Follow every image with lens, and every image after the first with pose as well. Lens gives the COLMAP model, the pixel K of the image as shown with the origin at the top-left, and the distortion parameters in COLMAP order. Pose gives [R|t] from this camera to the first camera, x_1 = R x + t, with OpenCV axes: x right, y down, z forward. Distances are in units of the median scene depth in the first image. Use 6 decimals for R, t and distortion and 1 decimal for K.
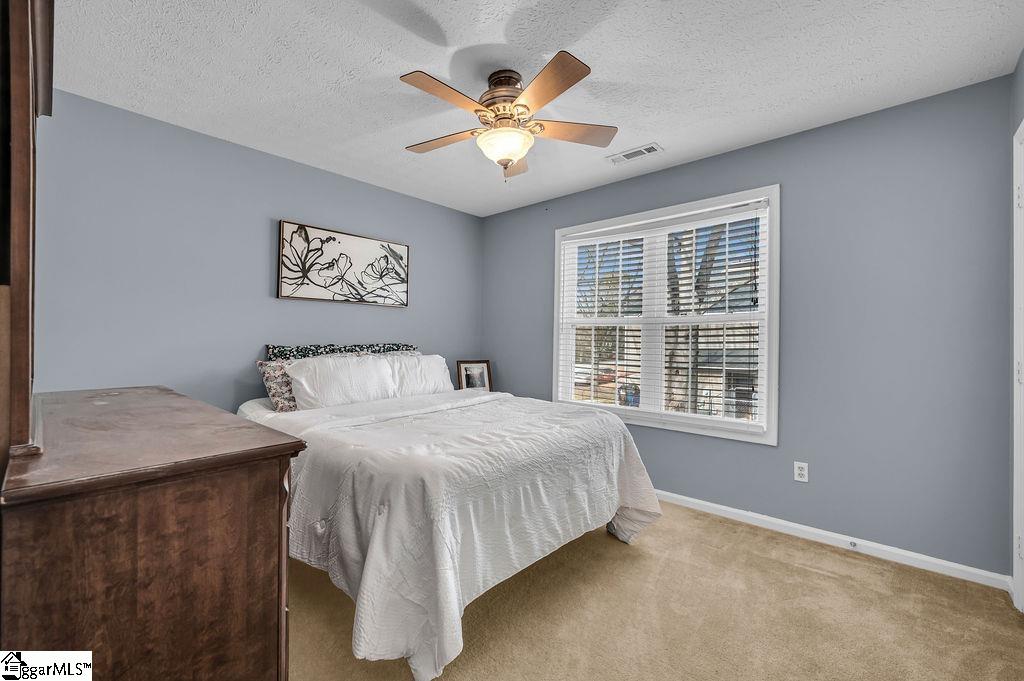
lens RADIAL K [[421.2, 0, 516.8], [0, 421.2, 342.5], [0, 0, 1]] dist [0.000934, 0.000104]
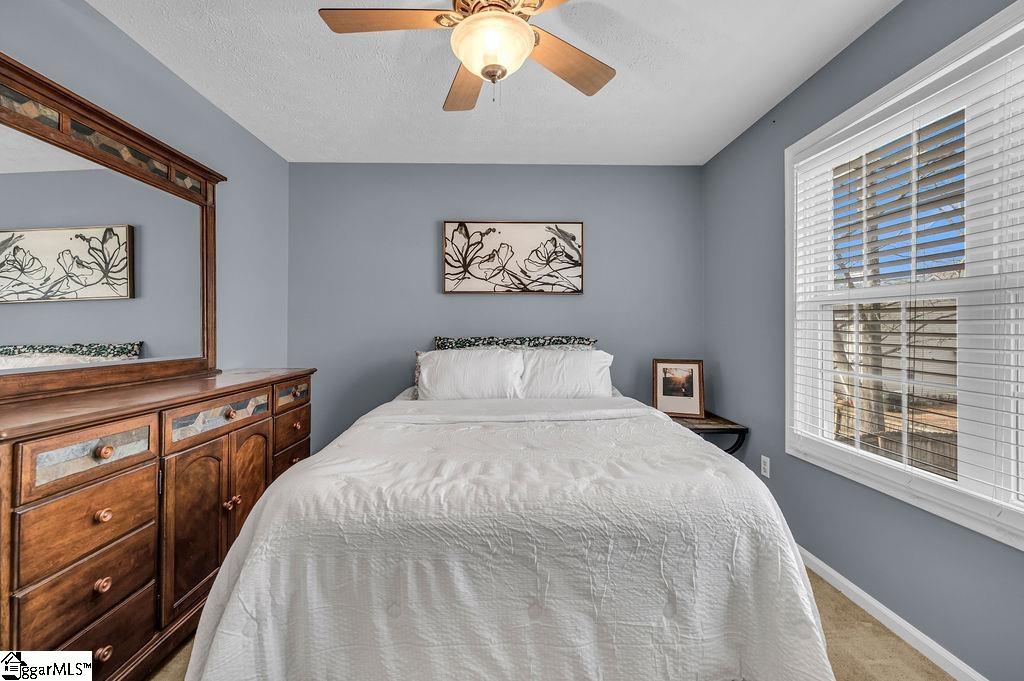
lens RADIAL K [[421.2, 0, 518.6], [0, 421.2, 326.7], [0, 0, 1]] dist [0.000934, 0.000104]
pose [[0.681371, -0.015590, -0.731773, 0.318012], [-0.001254, 0.999747, -0.022467, 0.003089], [0.731938, 0.016226, 0.681179, 0.365996]]
